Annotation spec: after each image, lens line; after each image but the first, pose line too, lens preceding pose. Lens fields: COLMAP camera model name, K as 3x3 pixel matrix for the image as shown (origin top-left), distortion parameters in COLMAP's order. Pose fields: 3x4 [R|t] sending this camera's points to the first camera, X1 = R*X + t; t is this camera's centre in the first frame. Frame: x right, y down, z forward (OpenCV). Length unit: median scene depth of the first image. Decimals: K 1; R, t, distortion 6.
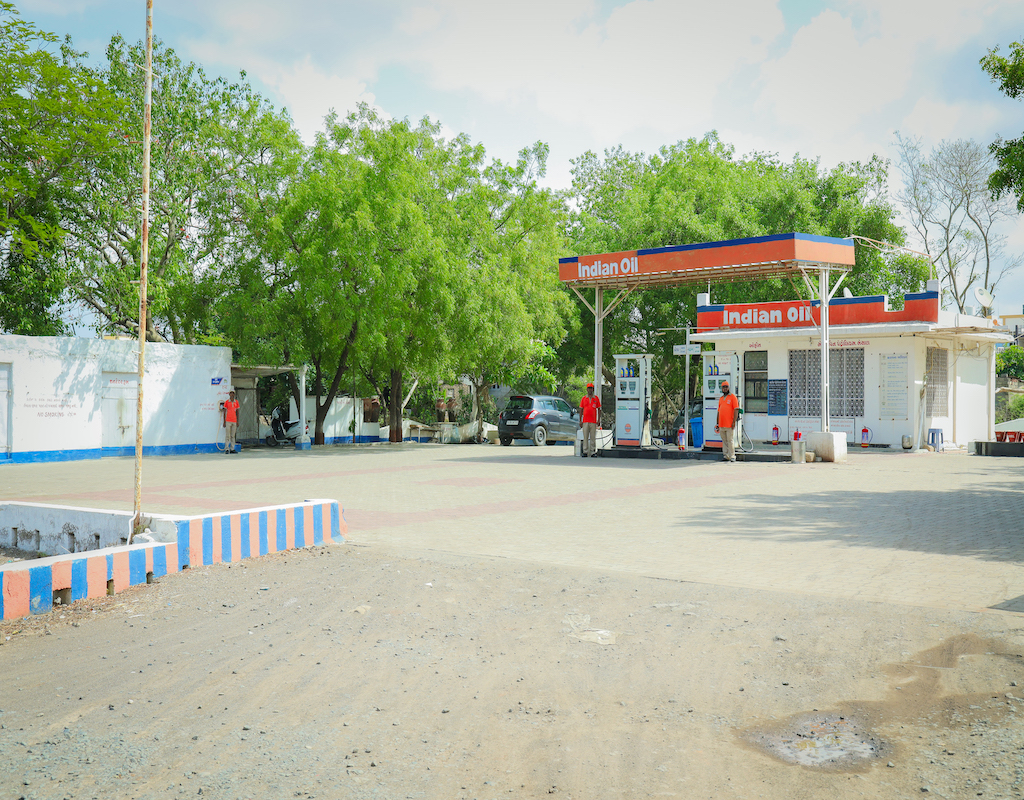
lens RADIAL K [[1233.3, 0, 512.5], [0, 1233.3, 399.6], [0, 0, 1]] dist [0.039527, 0.000000]
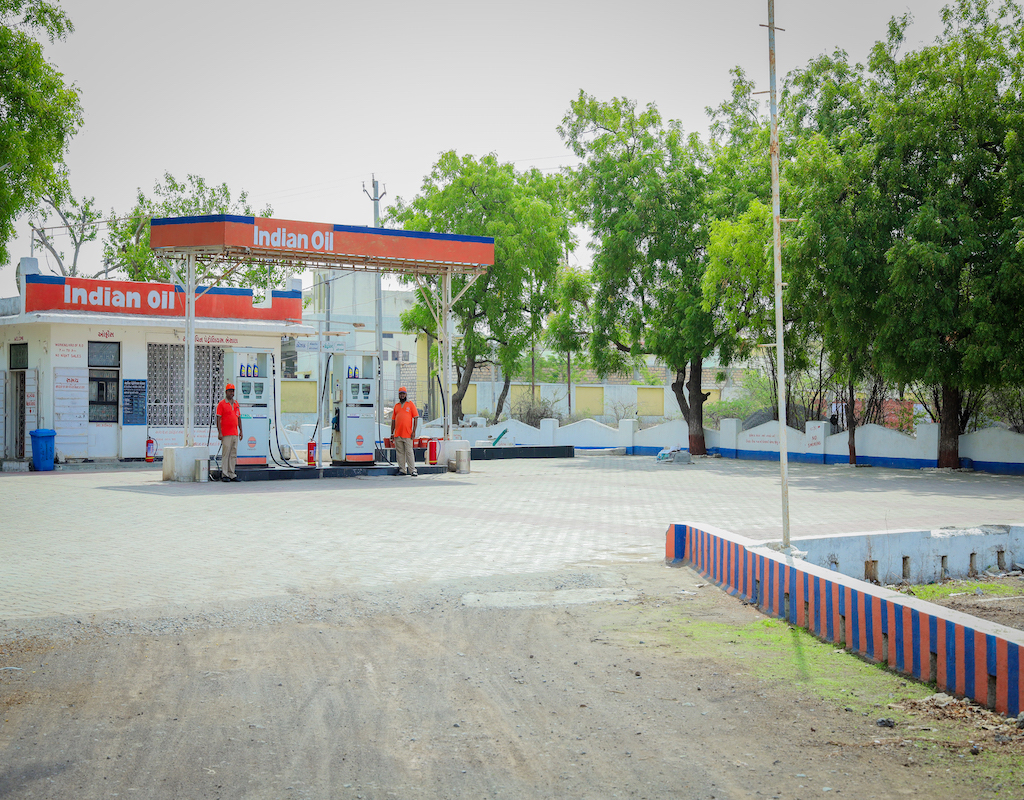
lens RADIAL K [[1683.1, 0, 513.0], [0, 1683.1, 399.6], [0, 0, 1]] dist [0.189725, 0.000000]
pose [[0.175495, 0.007525, 0.984452, -0.821640], [-0.009345, 0.999938, -0.005978, 0.000776], [-0.984436, -0.008151, 0.175554, 0.574645]]
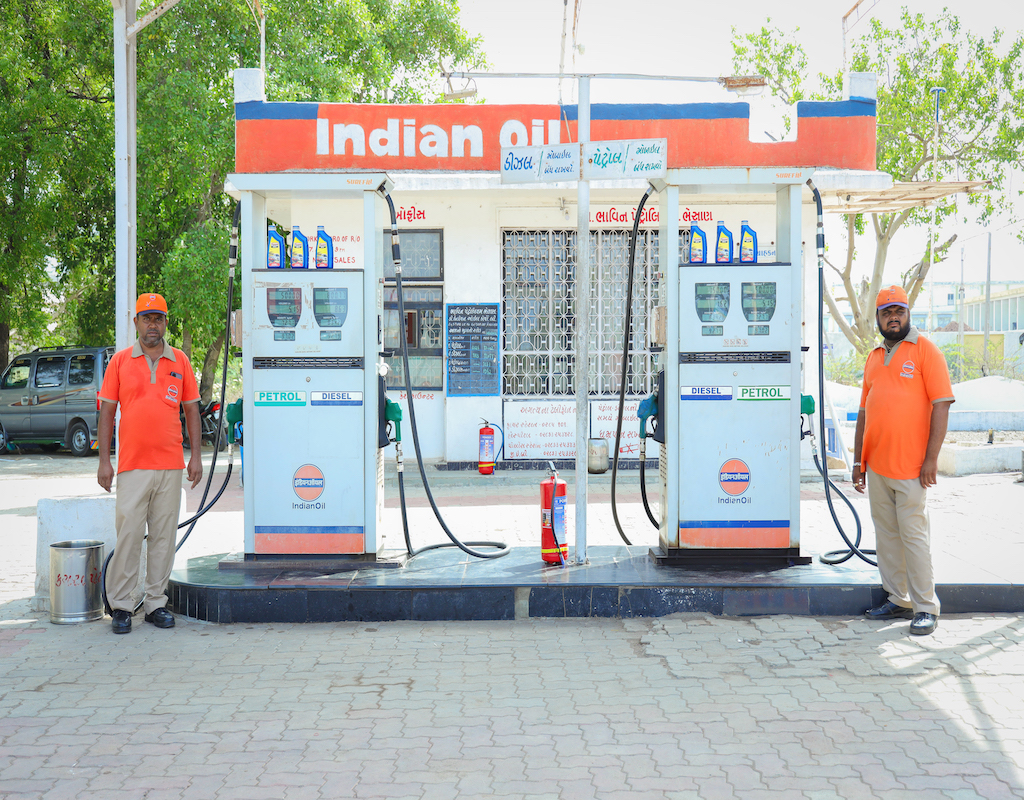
lens RADIAL K [[1206.1, 0, 511.6], [0, 1206.1, 398.7], [0, 0, 1]] dist [0.056959, 0.000000]
pose [[0.766326, -0.031296, 0.641689, -0.023165], [0.003793, 0.999016, 0.044192, -0.003149], [-0.642441, -0.031432, 0.765691, 0.703203]]
